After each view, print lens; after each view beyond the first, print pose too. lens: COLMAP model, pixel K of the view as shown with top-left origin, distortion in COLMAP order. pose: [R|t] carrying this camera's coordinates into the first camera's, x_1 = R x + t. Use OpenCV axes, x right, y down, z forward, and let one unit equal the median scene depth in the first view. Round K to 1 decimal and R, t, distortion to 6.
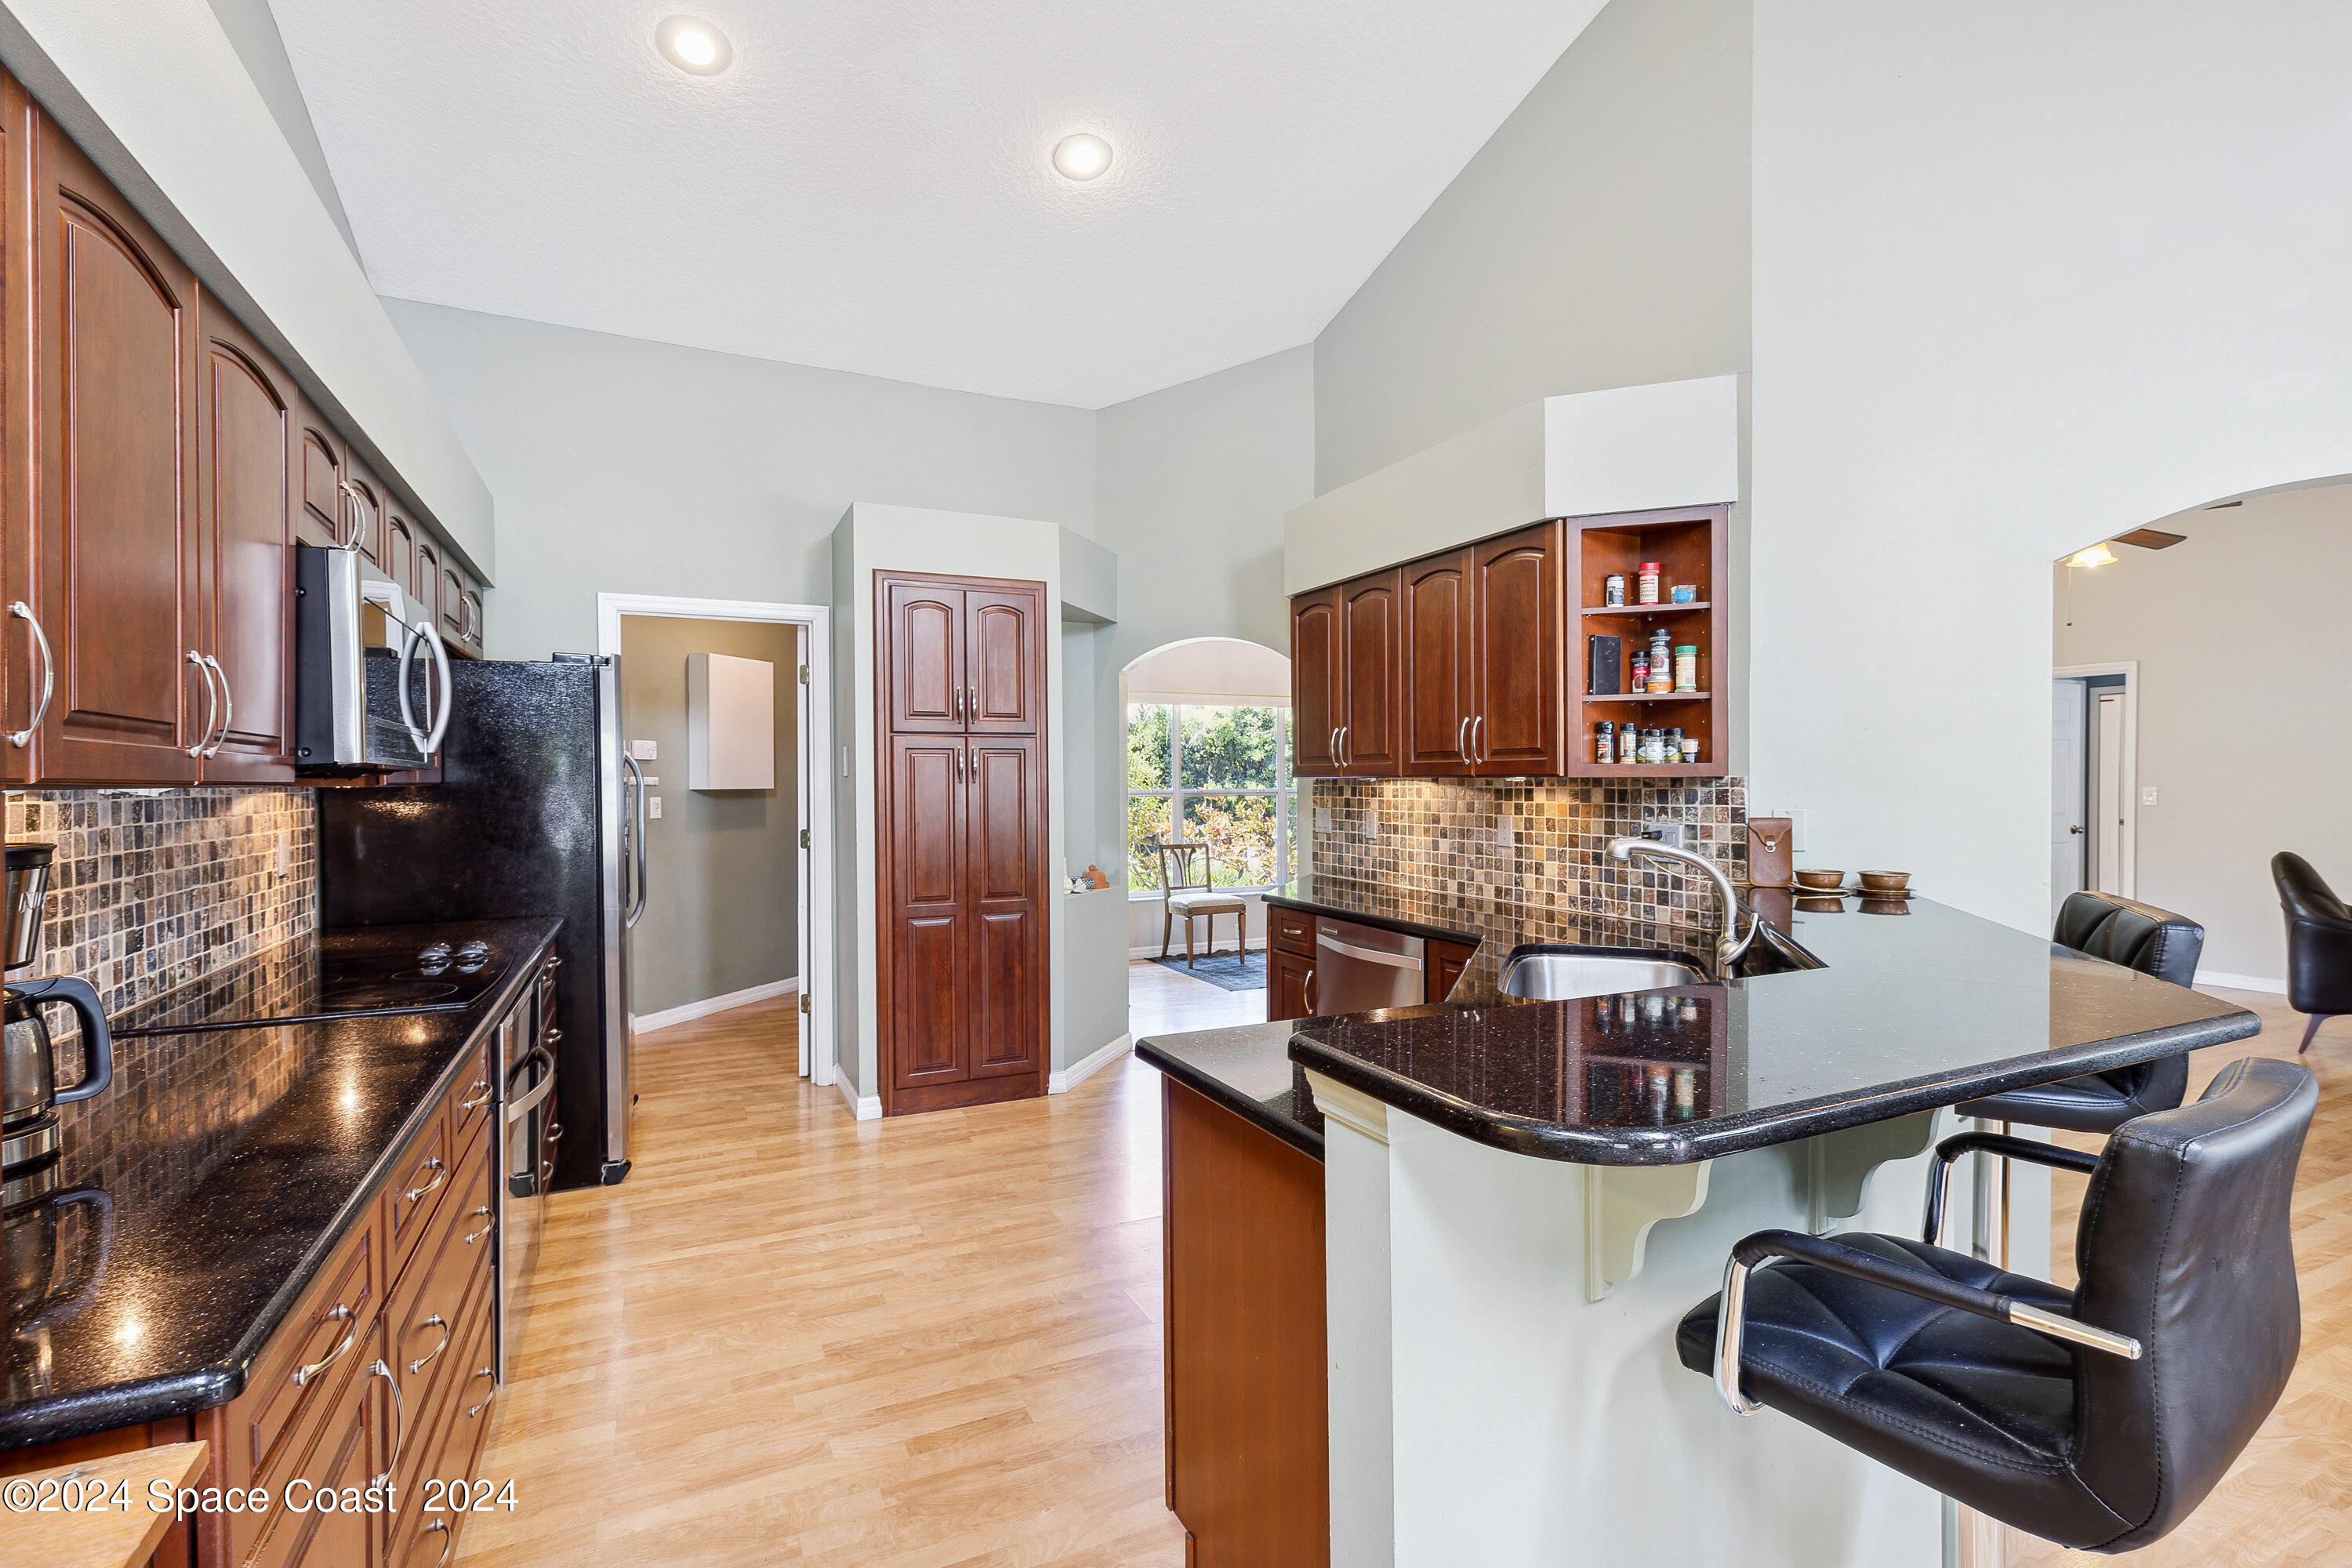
lens RADIAL K [[1082.6, 0, 1176.0], [0, 1082.6, 784.0], [0, 0, 1]] dist [0.001551, -0.000039]
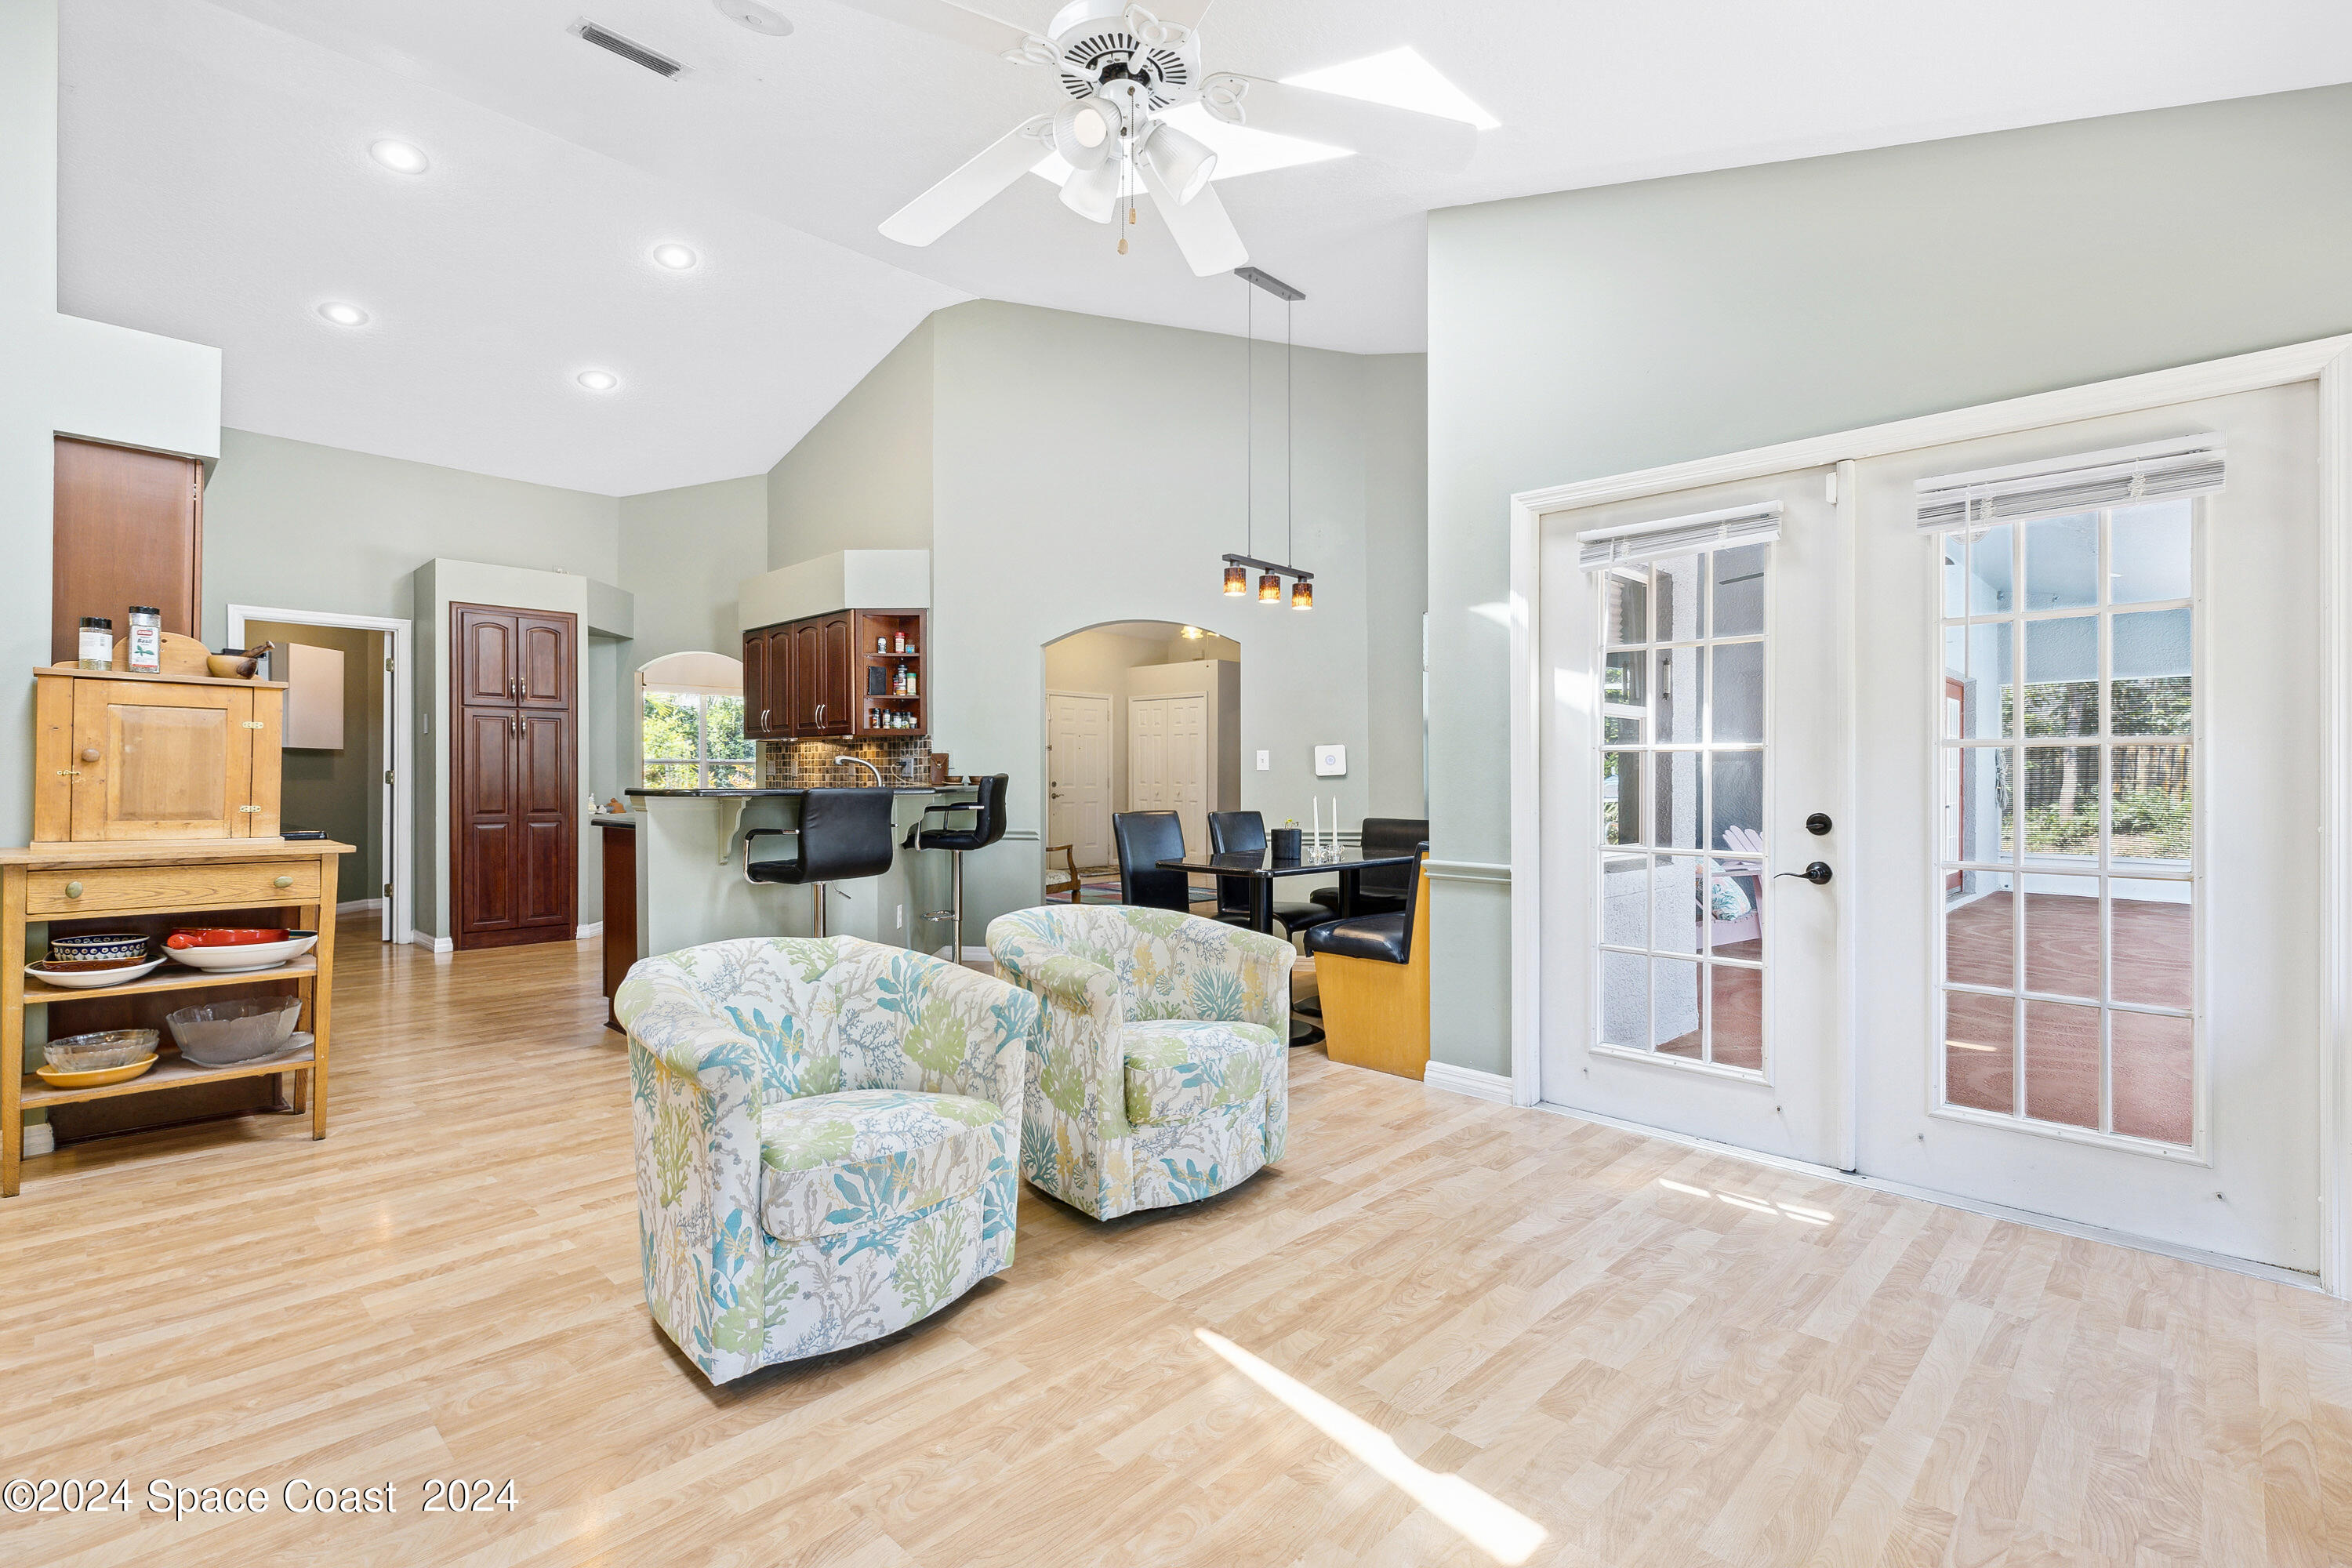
lens RADIAL K [[1057.8, 0, 1181.0], [0, 1057.8, 776.3], [0, 0, 1]] dist [-0.002013, -0.000554]
pose [[0.933022, 0.005636, 0.359774, 0.157777], [-0.003763, 0.999975, -0.005907, 0.060244], [-0.359799, 0.004158, 0.933021, -0.798890]]
